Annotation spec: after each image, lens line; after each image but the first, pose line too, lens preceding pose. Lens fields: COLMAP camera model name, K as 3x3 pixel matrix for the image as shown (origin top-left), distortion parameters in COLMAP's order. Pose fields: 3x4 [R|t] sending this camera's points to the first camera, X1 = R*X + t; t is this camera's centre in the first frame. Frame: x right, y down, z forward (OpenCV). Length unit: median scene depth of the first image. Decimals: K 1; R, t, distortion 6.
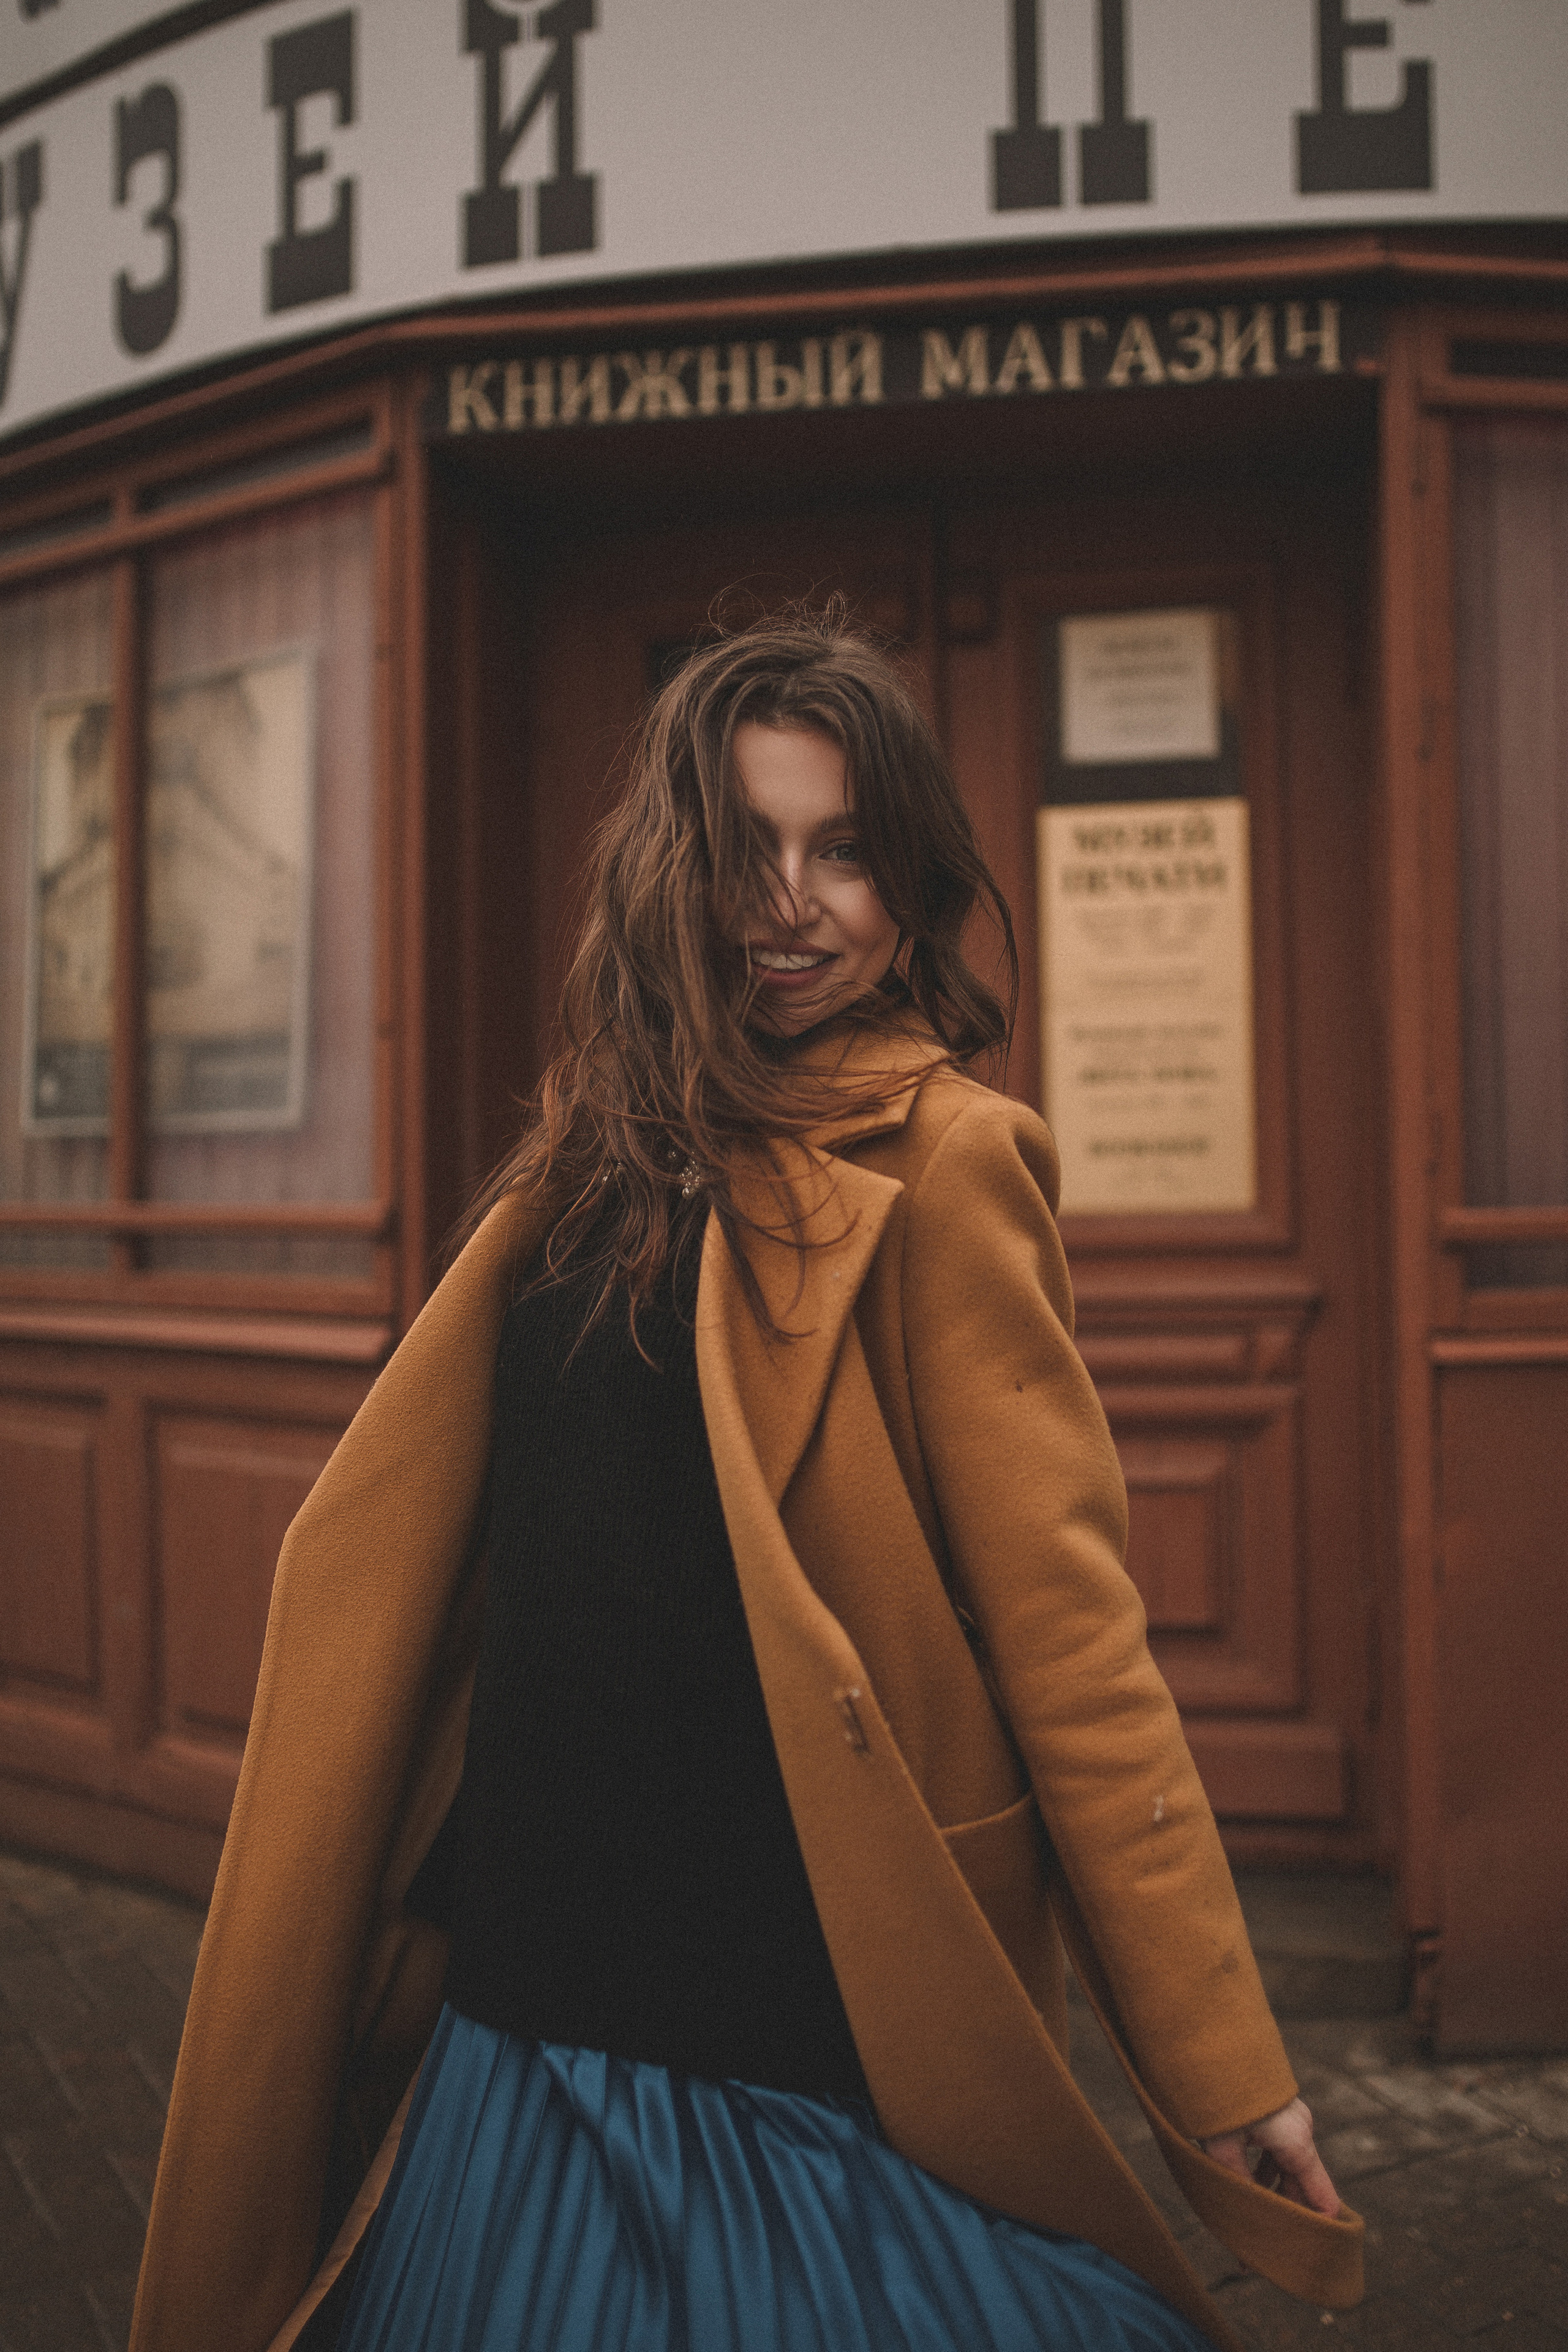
lens RADIAL K [[2536.6, 0, 841.7], [0, 2536.6, 1159.9], [0, 0, 1]] dist [-0.065867, 0.102921]
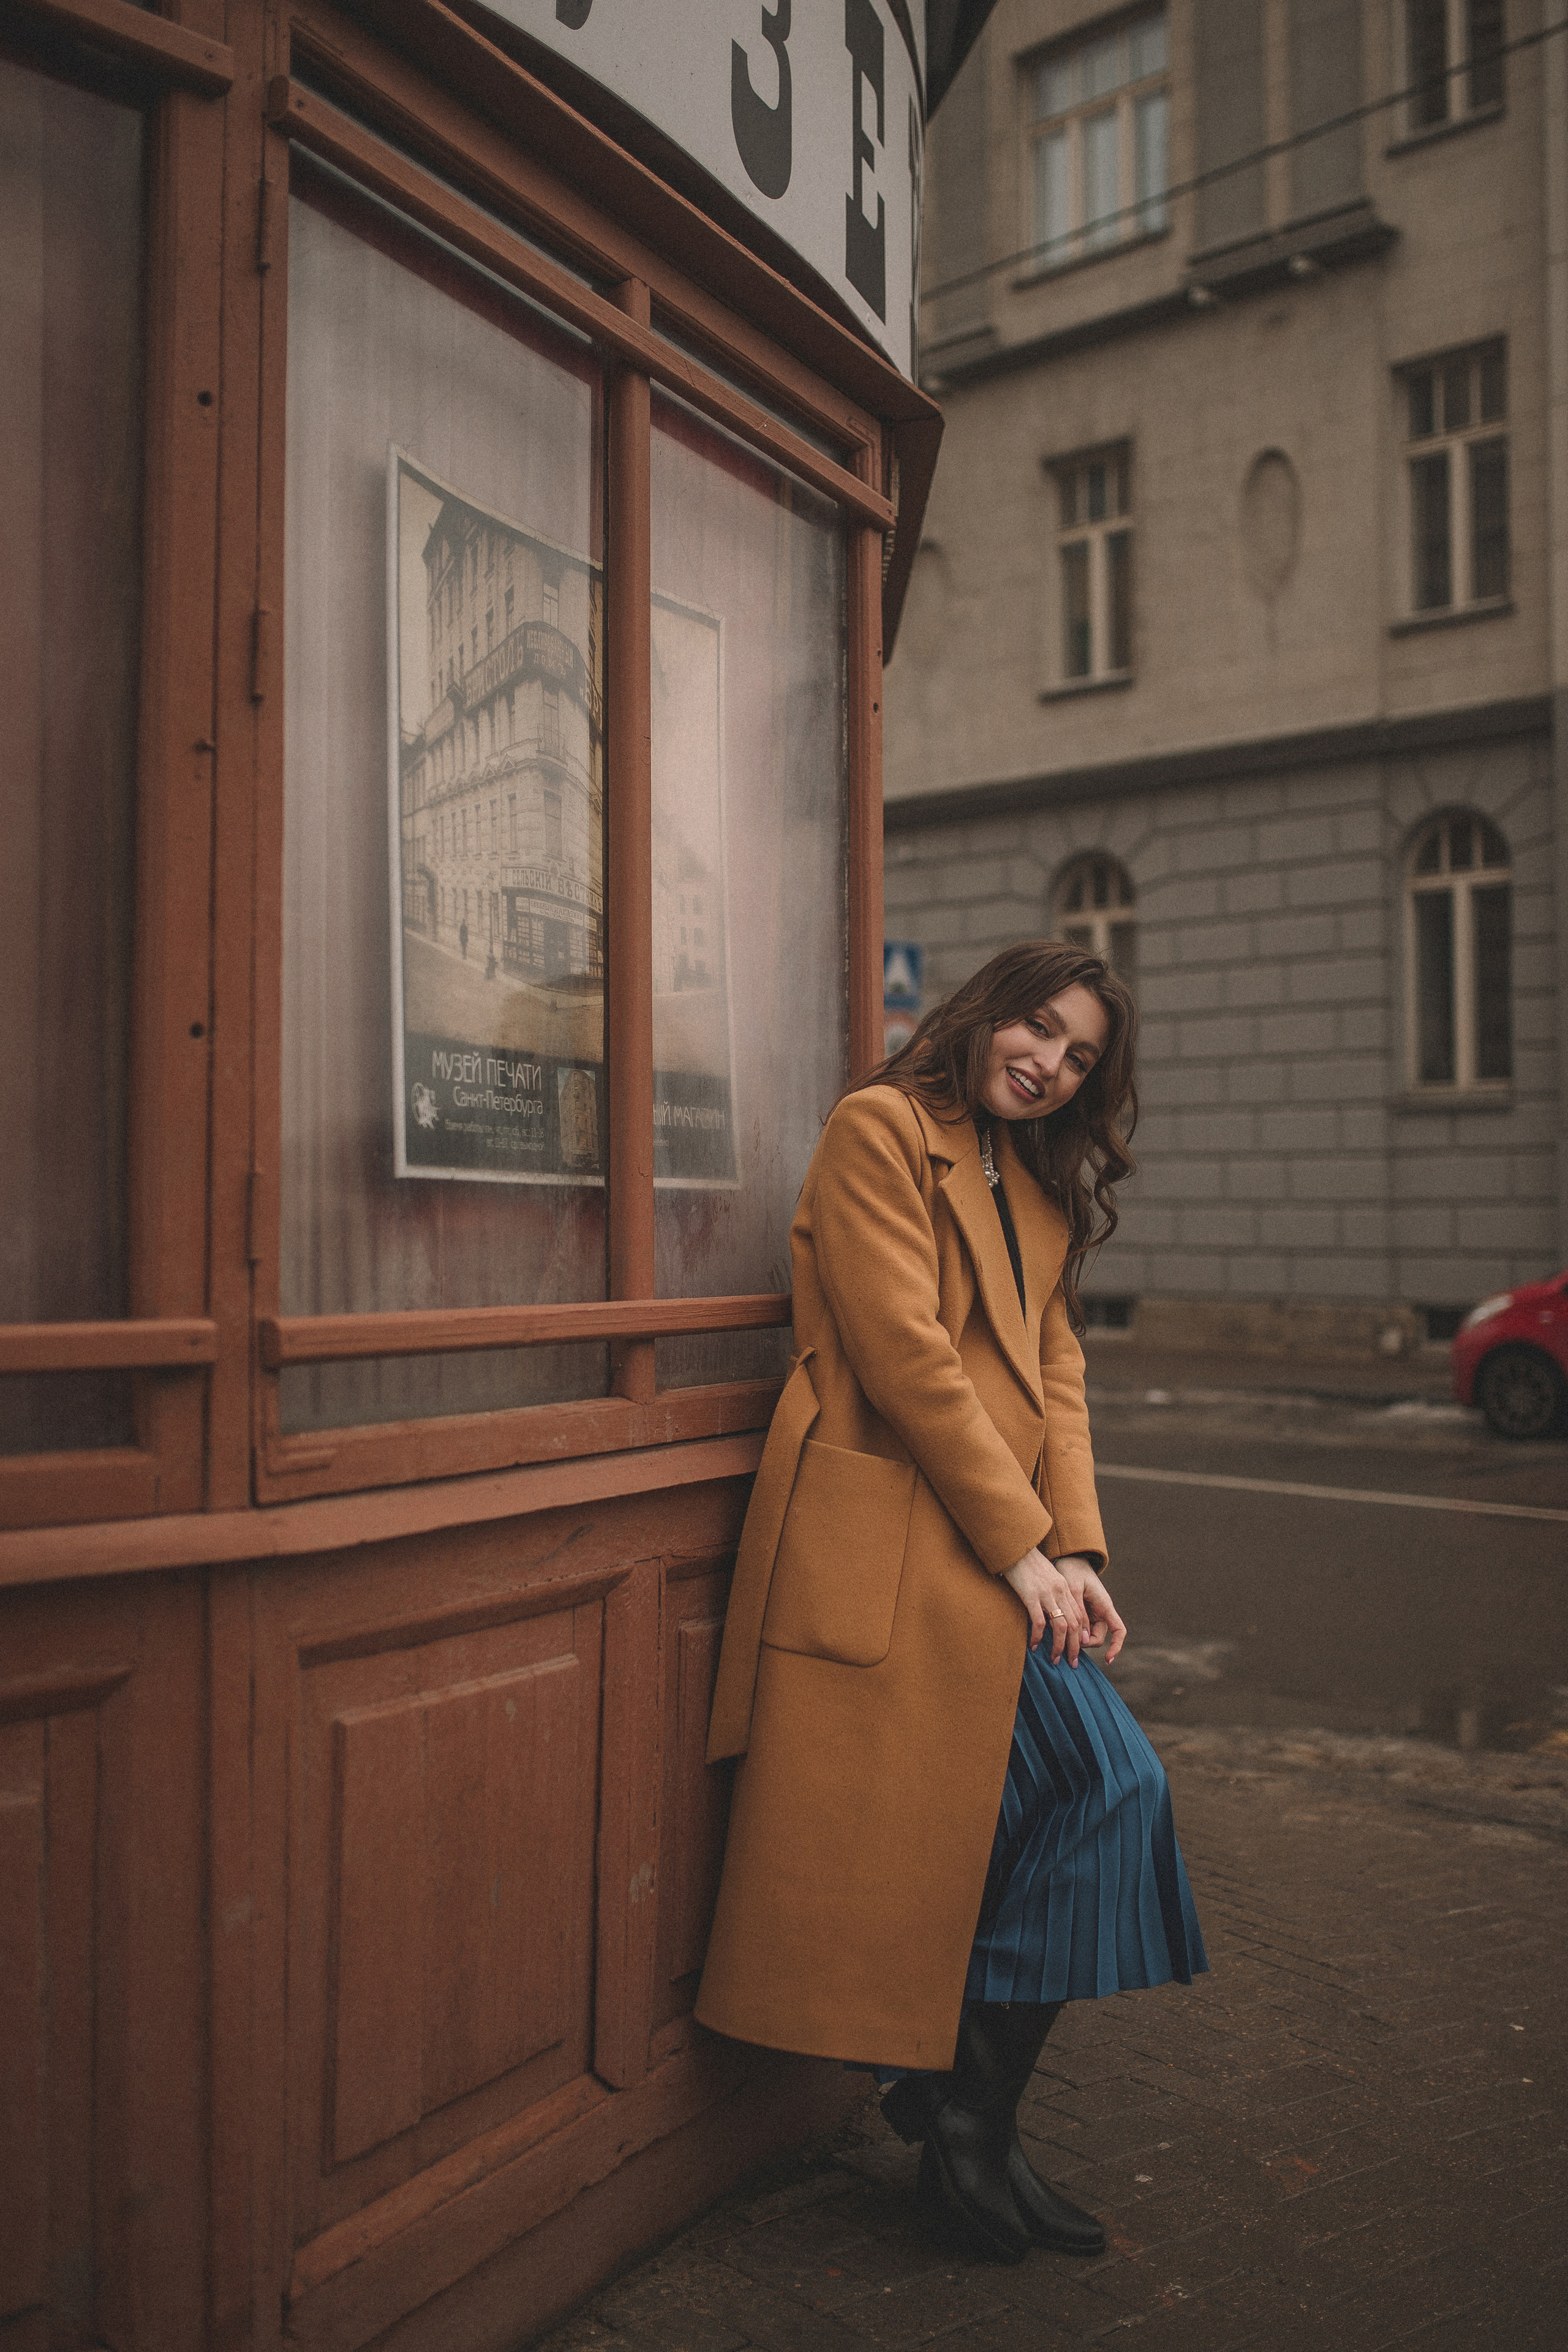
lens RADIAL K [[2343.6, 0, 790.0], [0, 2343.6, 1175.5], [0, 0, 1]] dist [-0.064872, 0.098119]
pose [[-0.242847, 0.033350, 0.969491, -1.048061], [-0.013435, 0.999197, -0.037737, 0.009213], [-0.969972, -0.022190, -0.242204, 1.266494]]
